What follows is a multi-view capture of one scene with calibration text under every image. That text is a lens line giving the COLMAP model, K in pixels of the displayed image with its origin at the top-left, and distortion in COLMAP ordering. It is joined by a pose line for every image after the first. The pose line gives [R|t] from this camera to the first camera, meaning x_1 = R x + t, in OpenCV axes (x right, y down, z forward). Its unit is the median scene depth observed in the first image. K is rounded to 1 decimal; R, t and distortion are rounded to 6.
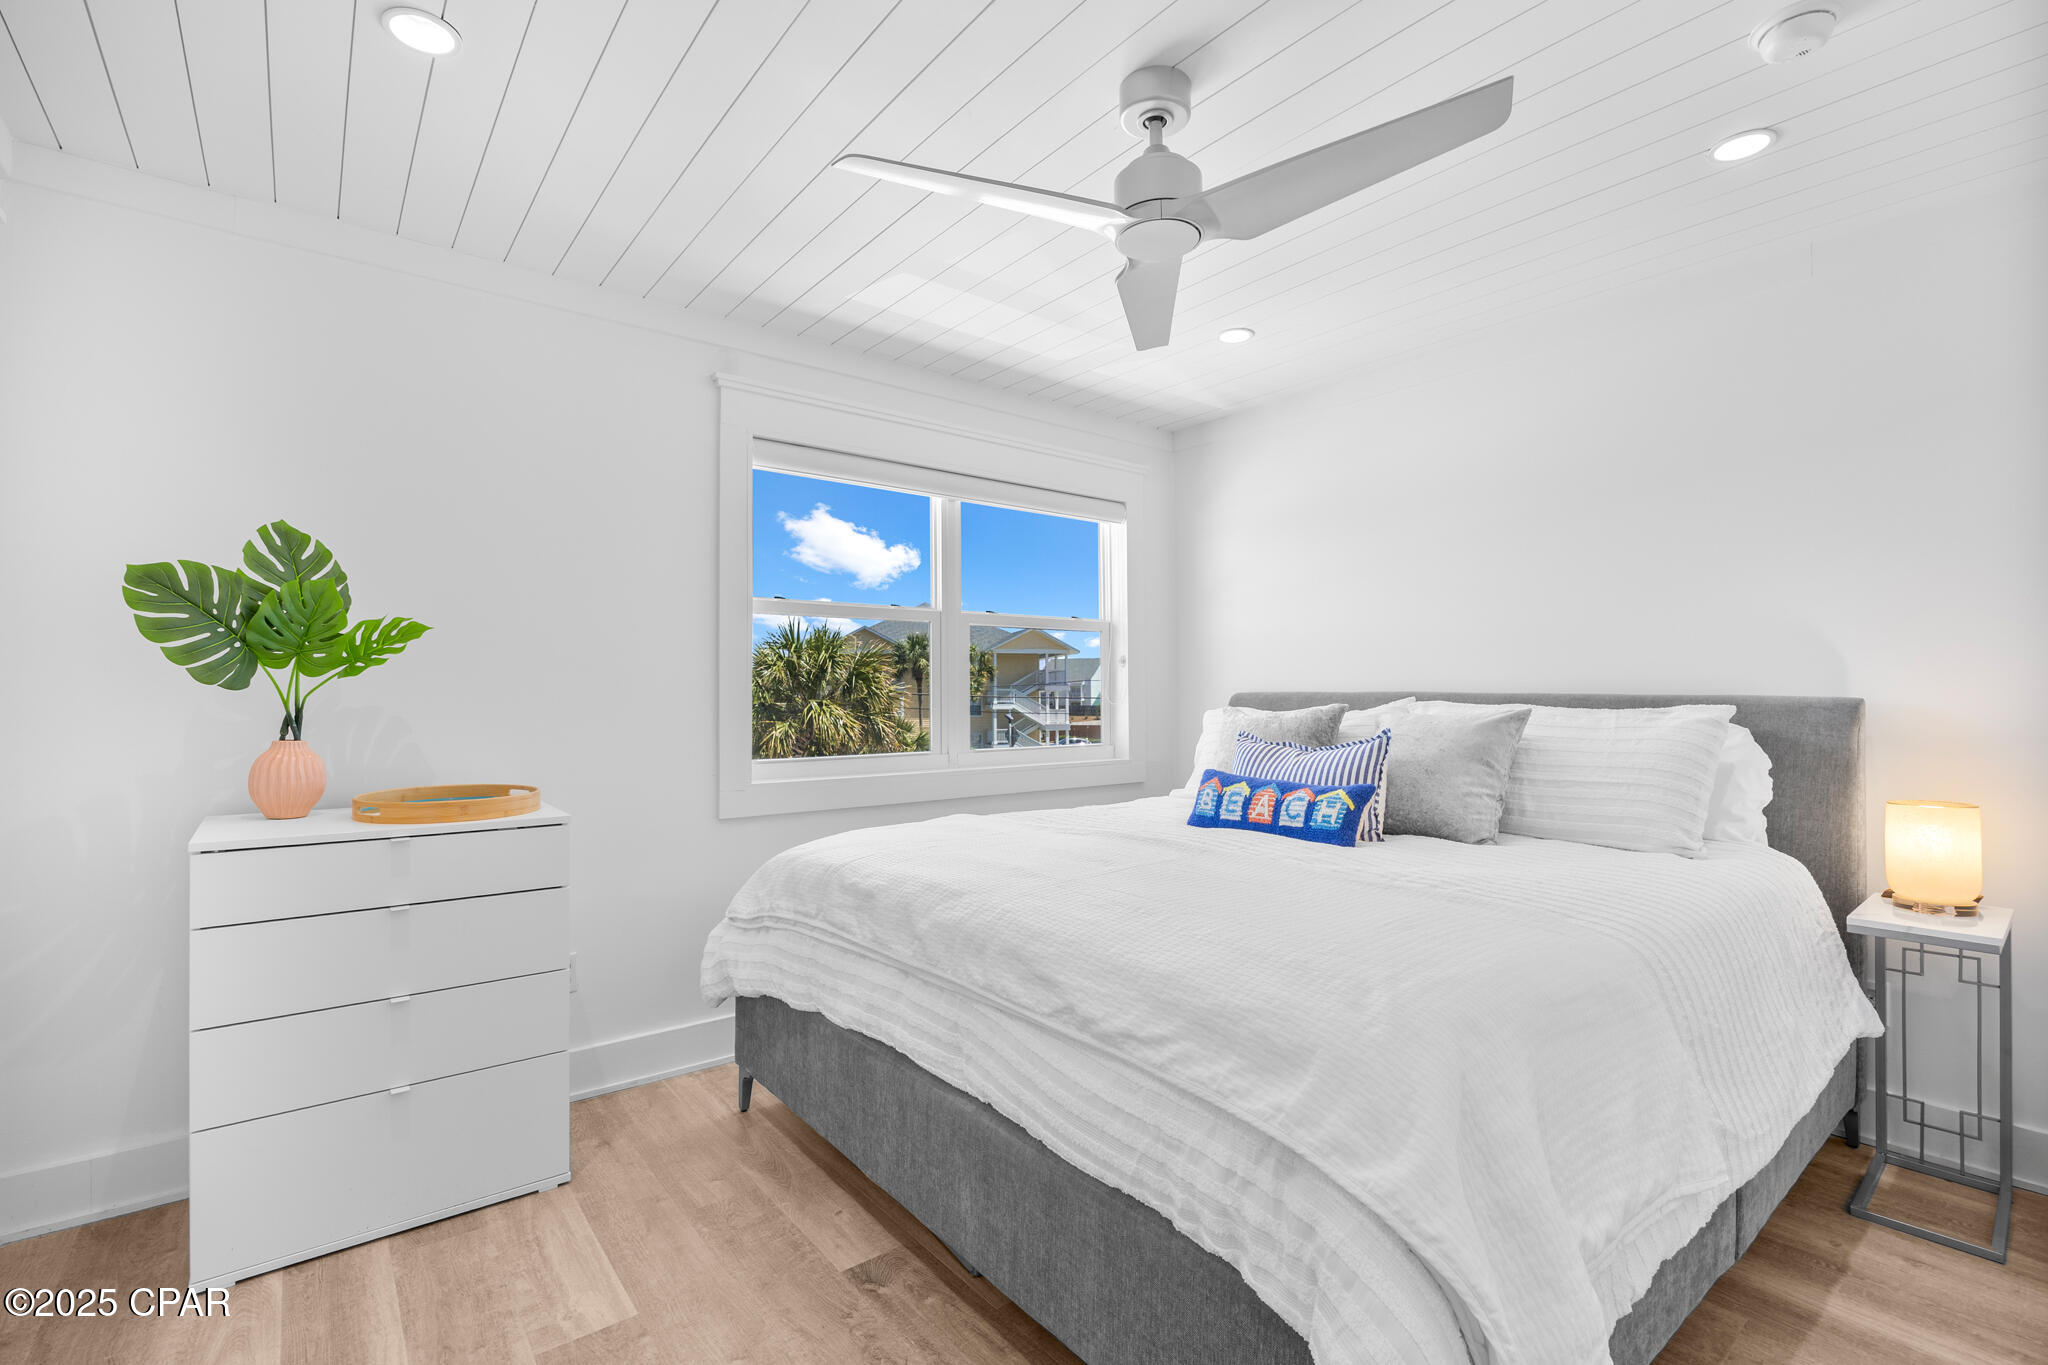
lens RADIAL K [[897.7, 0, 1030.4], [0, 897.7, 675.0], [0, 0, 1]] dist [-0.017514, -0.000033]
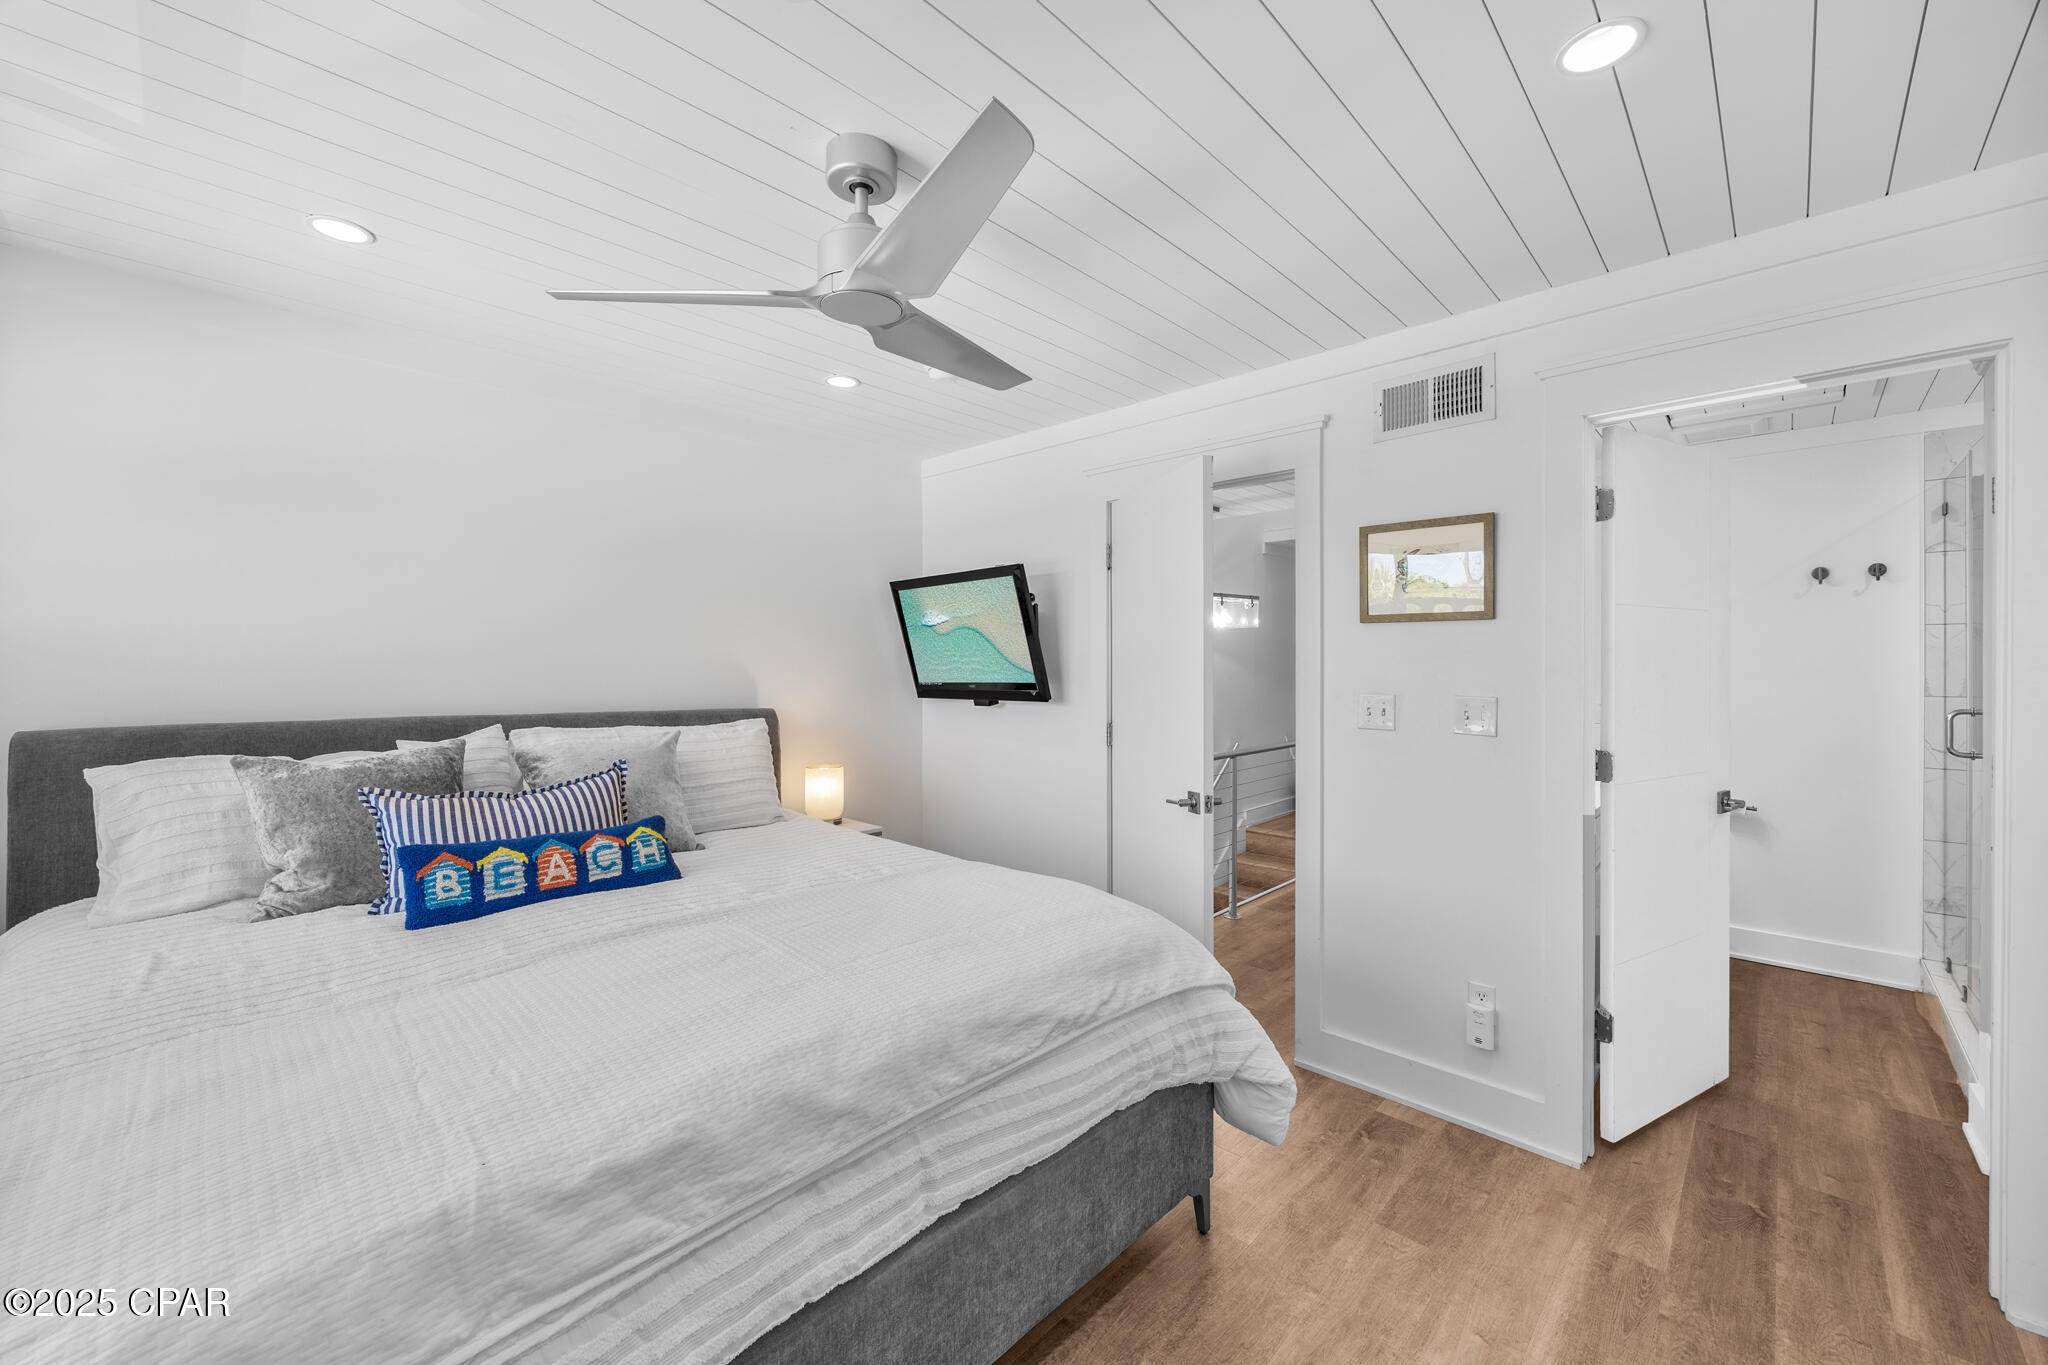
lens RADIAL K [[803.7, 0, 1020.7], [0, 803.7, 660.9], [0, 0, 1]] dist [-0.001157, -0.000363]
pose [[-0.122207, 0.004075, 0.992496, -0.885489], [-0.024359, 0.999678, -0.007104, -0.090603], [-0.992206, -0.025044, -0.122068, 1.035399]]
